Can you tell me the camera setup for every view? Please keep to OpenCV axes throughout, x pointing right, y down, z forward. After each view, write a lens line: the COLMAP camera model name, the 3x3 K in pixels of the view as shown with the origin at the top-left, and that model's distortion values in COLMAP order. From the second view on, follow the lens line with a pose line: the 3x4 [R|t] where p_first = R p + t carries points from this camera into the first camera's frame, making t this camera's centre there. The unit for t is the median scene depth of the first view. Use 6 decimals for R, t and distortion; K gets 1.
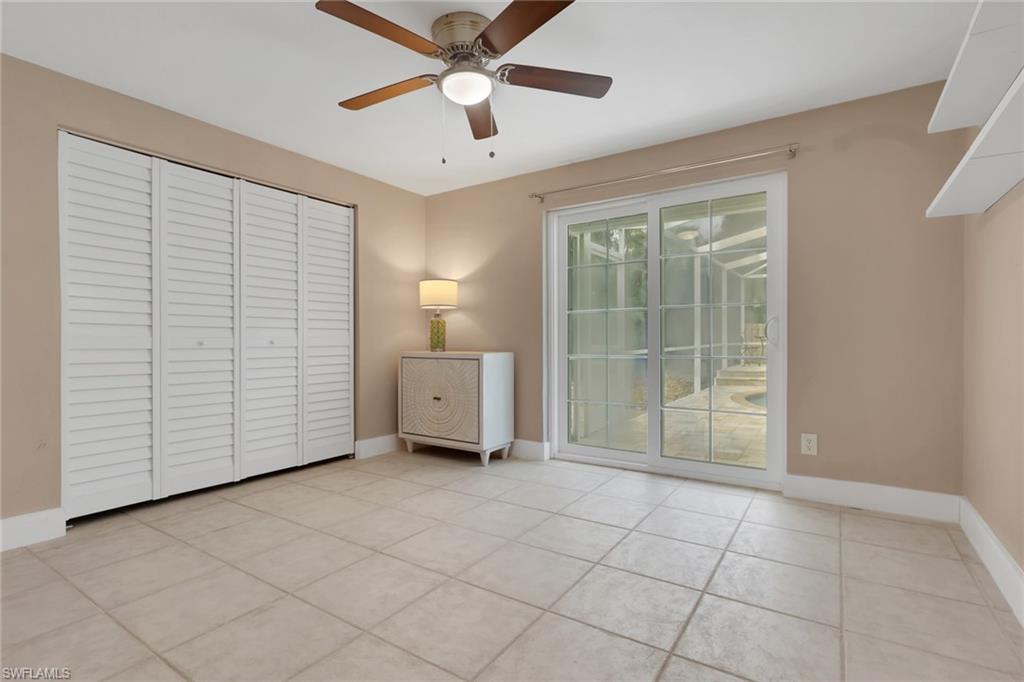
lens RADIAL K [[493.4, 0, 512.0], [0, 493.4, 341.0], [0, 0, 1]] dist [-0.004948, -0.001031]
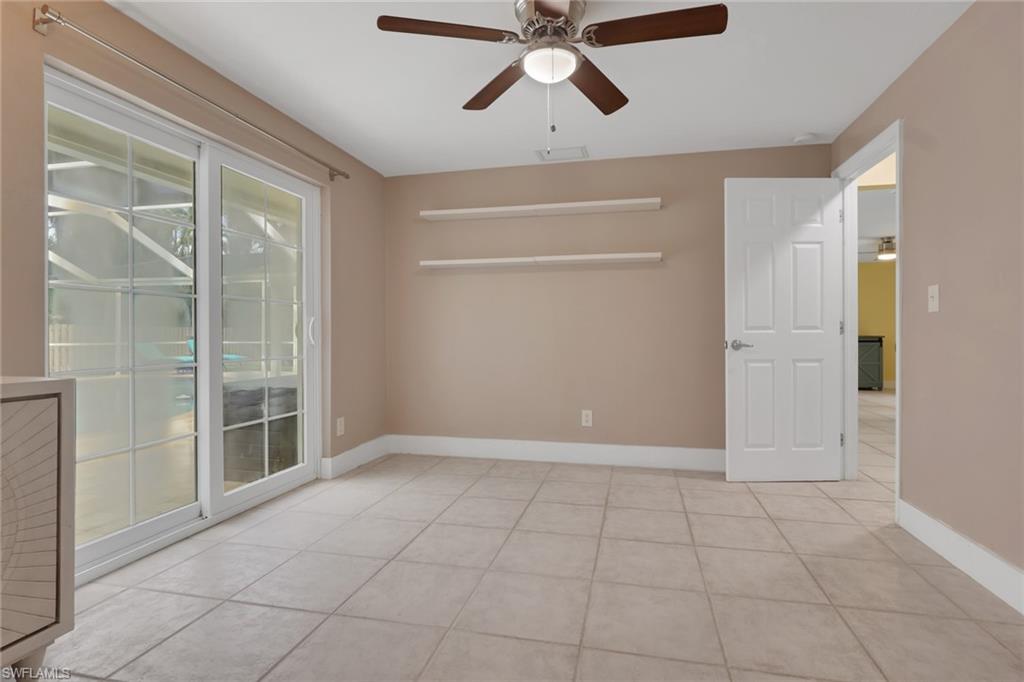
lens RADIAL K [[502.7, 0, 523.4], [0, 502.7, 337.3], [0, 0, 1]] dist [-0.002432, -0.000231]
pose [[-0.357495, -0.001657, 0.933914, -0.947968], [0.004564, 0.999983, 0.003521, -0.011574], [-0.933904, 0.005521, -0.357481, 1.391326]]
